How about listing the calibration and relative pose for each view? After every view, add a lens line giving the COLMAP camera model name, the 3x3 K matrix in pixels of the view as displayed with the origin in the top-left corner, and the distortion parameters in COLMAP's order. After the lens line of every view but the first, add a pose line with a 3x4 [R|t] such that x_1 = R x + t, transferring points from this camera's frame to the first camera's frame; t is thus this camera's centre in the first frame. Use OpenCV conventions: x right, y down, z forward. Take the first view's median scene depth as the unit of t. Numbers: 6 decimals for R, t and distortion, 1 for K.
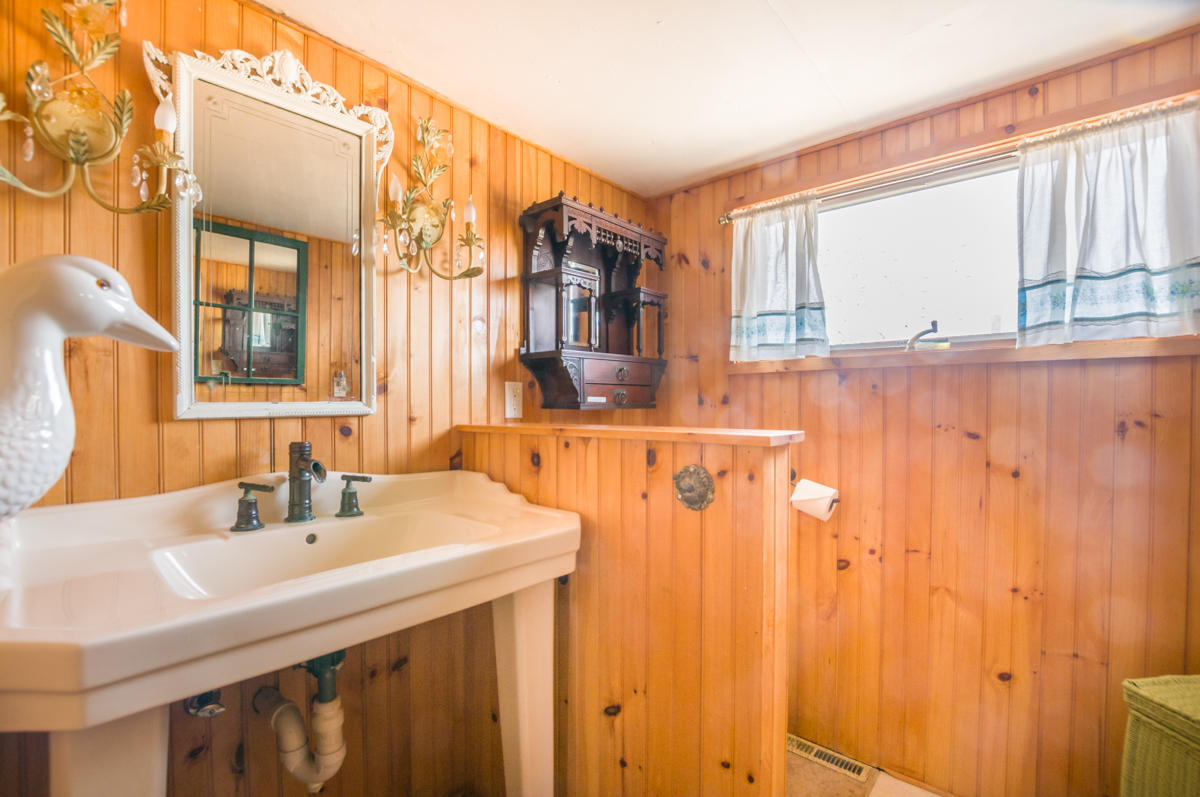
lens RADIAL K [[547.8, 0, 600.0], [0, 547.8, 398.5], [0, 0, 1]] dist [-0.000972, 0.000111]
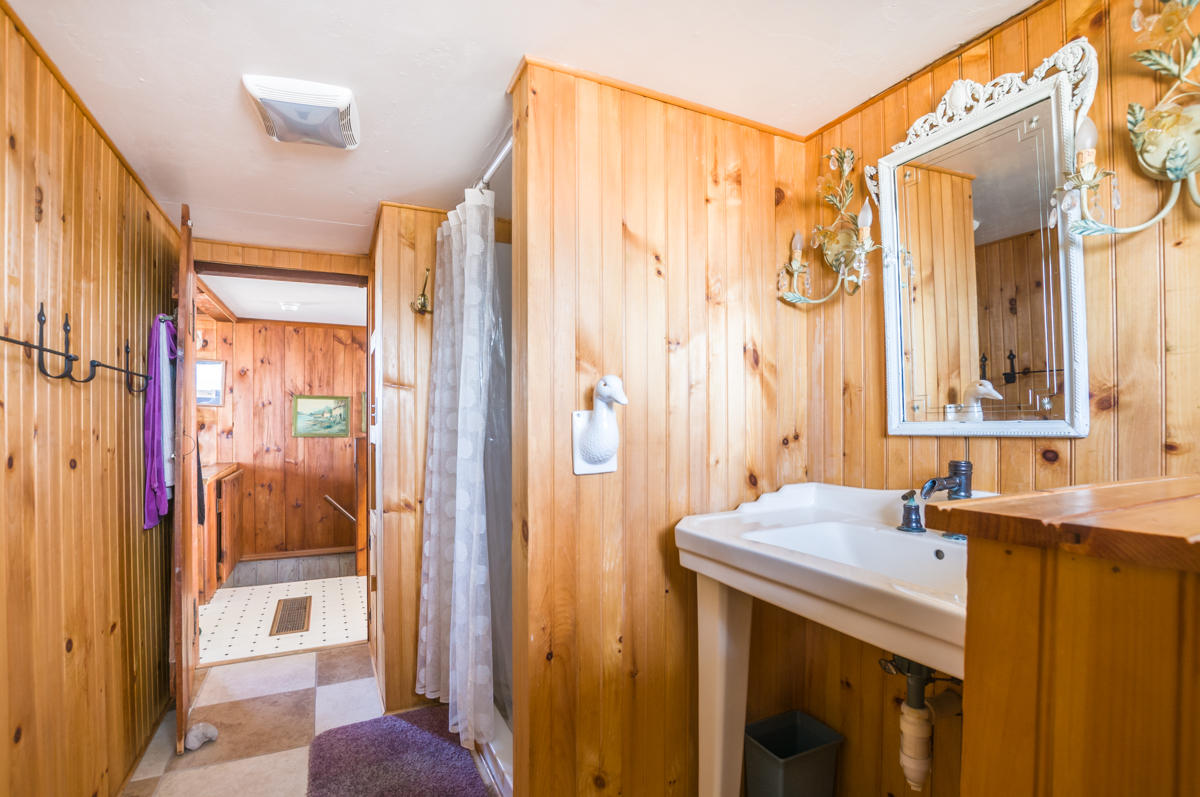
lens RADIAL K [[516.5, 0, 596.6], [0, 516.5, 417.2], [0, 0, 1]] dist [-0.000304, 0.000084]
pose [[-0.342213, -0.006395, -0.939600, 0.551759], [0.009967, 0.999896, -0.010436, 0.002139], [0.939569, -0.012936, -0.342114, 0.661781]]
